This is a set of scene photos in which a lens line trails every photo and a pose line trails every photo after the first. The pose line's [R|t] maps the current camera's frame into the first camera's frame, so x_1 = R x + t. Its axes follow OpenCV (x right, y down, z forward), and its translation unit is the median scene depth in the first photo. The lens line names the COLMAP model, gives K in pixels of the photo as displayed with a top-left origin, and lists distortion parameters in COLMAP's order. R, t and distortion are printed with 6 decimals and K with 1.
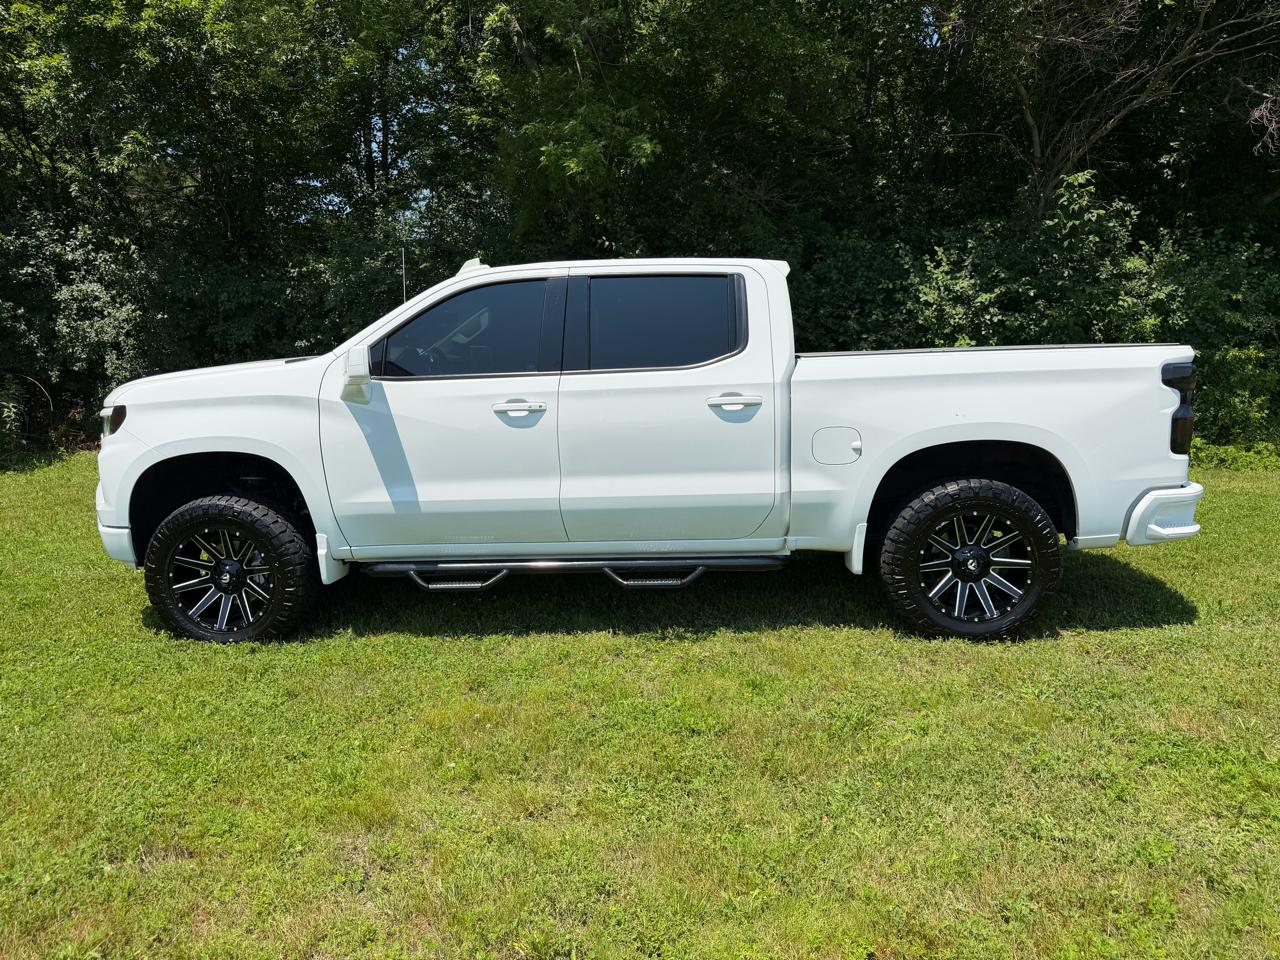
lens RADIAL K [[905.6, 0, 640.0], [0, 905.6, 480.0], [0, 0, 1]] dist [0.066255, -0.078768]
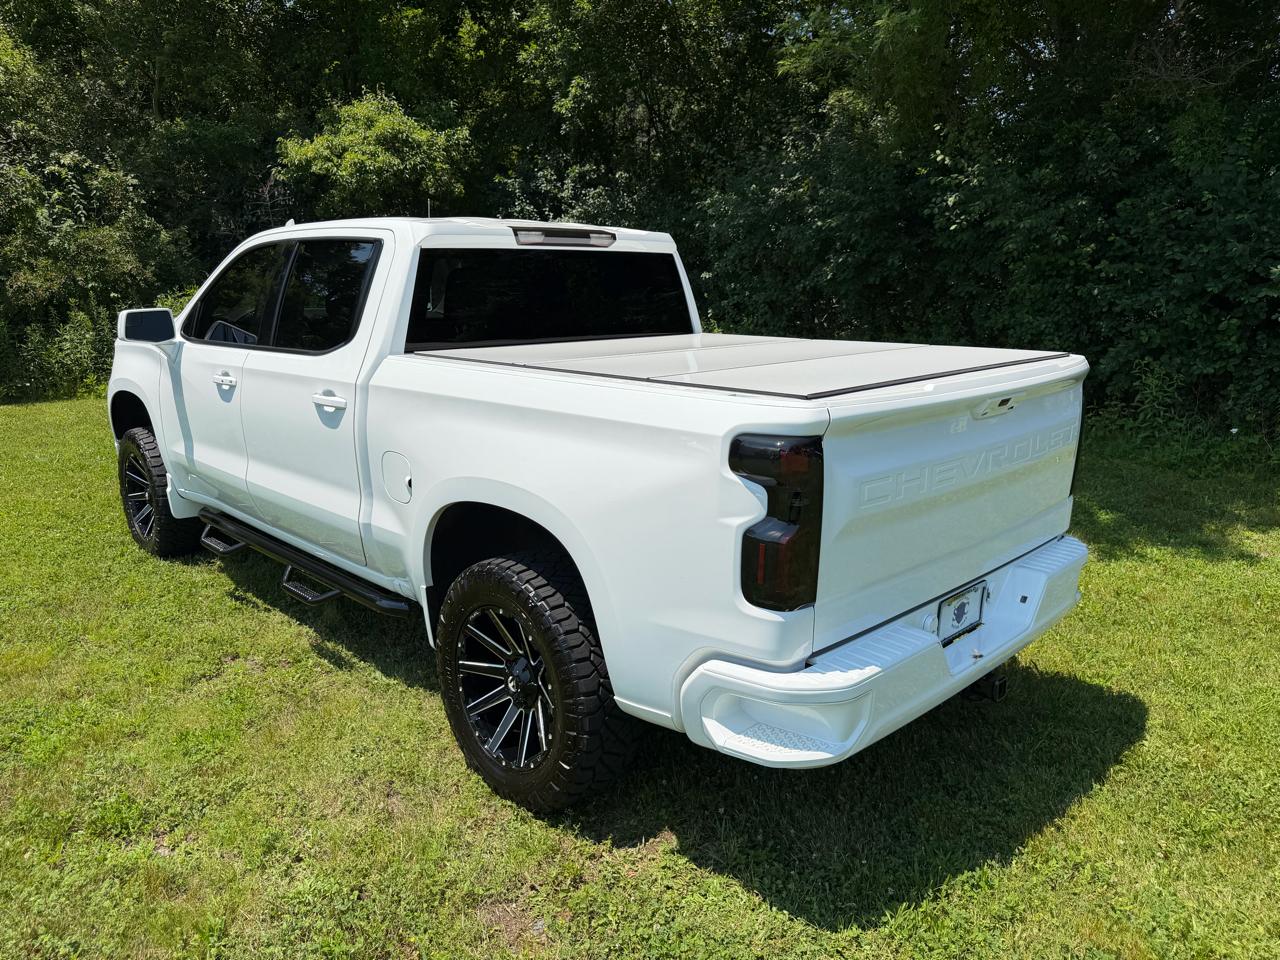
lens RADIAL K [[915.0, 0, 643.3], [0, 915.0, 476.2], [0, 0, 1]] dist [0.049248, -0.050640]
pose [[0.736254, 0.174269, -0.653881, 0.842906], [-0.115204, 0.984445, 0.132652, -0.158613], [0.666827, -0.022336, 0.744878, 0.546303]]
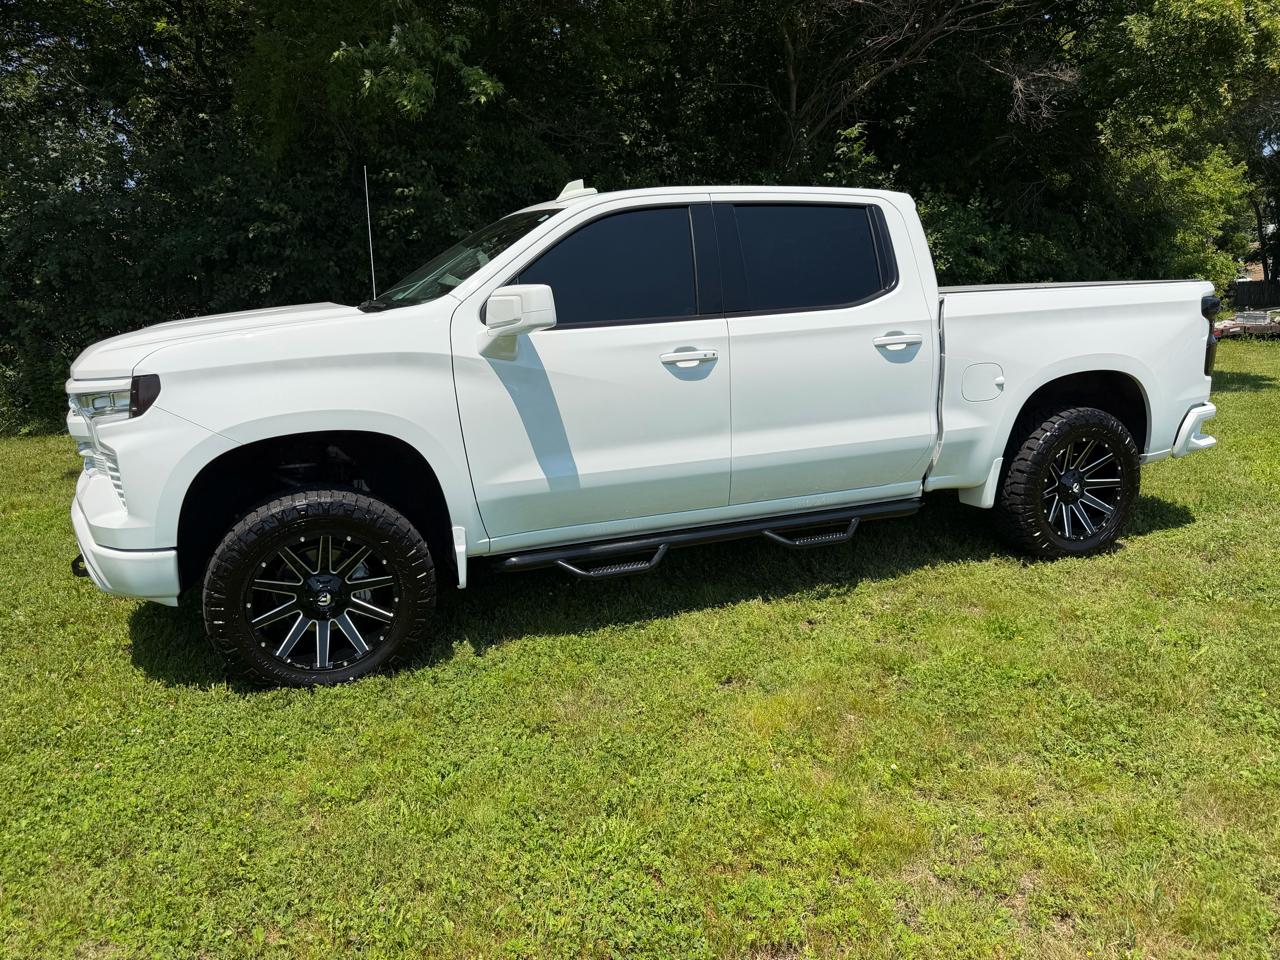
lens RADIAL K [[923.2, 0, 663.2], [0, 923.2, 507.5], [0, 0, 1]] dist [0.117620, -0.231702]
pose [[0.909950, -0.102402, 0.401877, -0.515813], [0.075751, 0.993774, 0.081703, -0.010525], [-0.407741, -0.043903, 0.912042, 0.190214]]
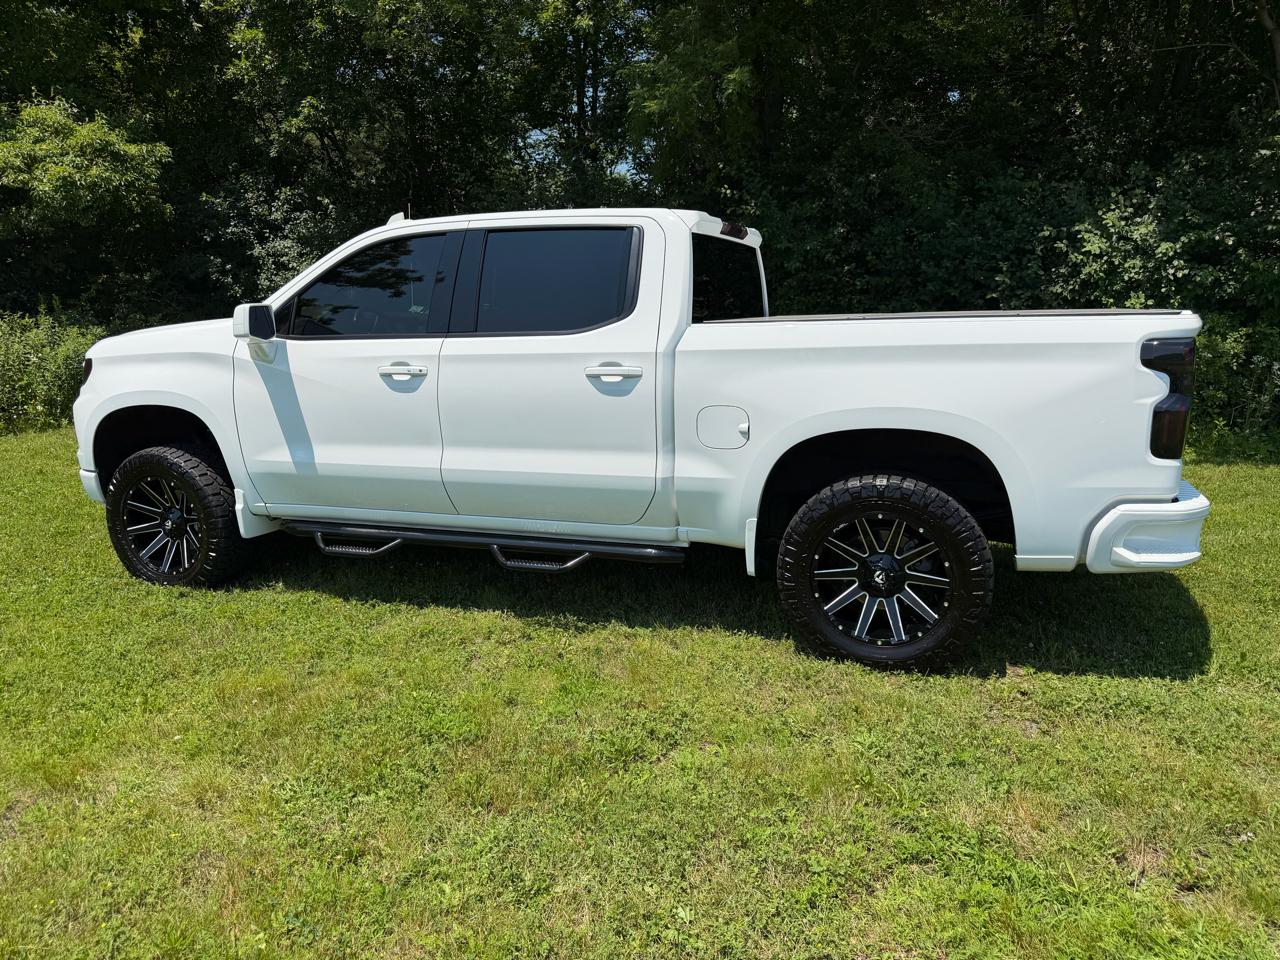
lens RADIAL K [[905.6, 0, 640.0], [0, 905.6, 480.0], [0, 0, 1]] dist [0.066255, -0.078768]
pose [[0.960213, 0.061975, -0.272306, 0.365805], [-0.048258, 0.997219, 0.056792, -0.031495], [0.275068, -0.041392, 0.960533, 0.142398]]
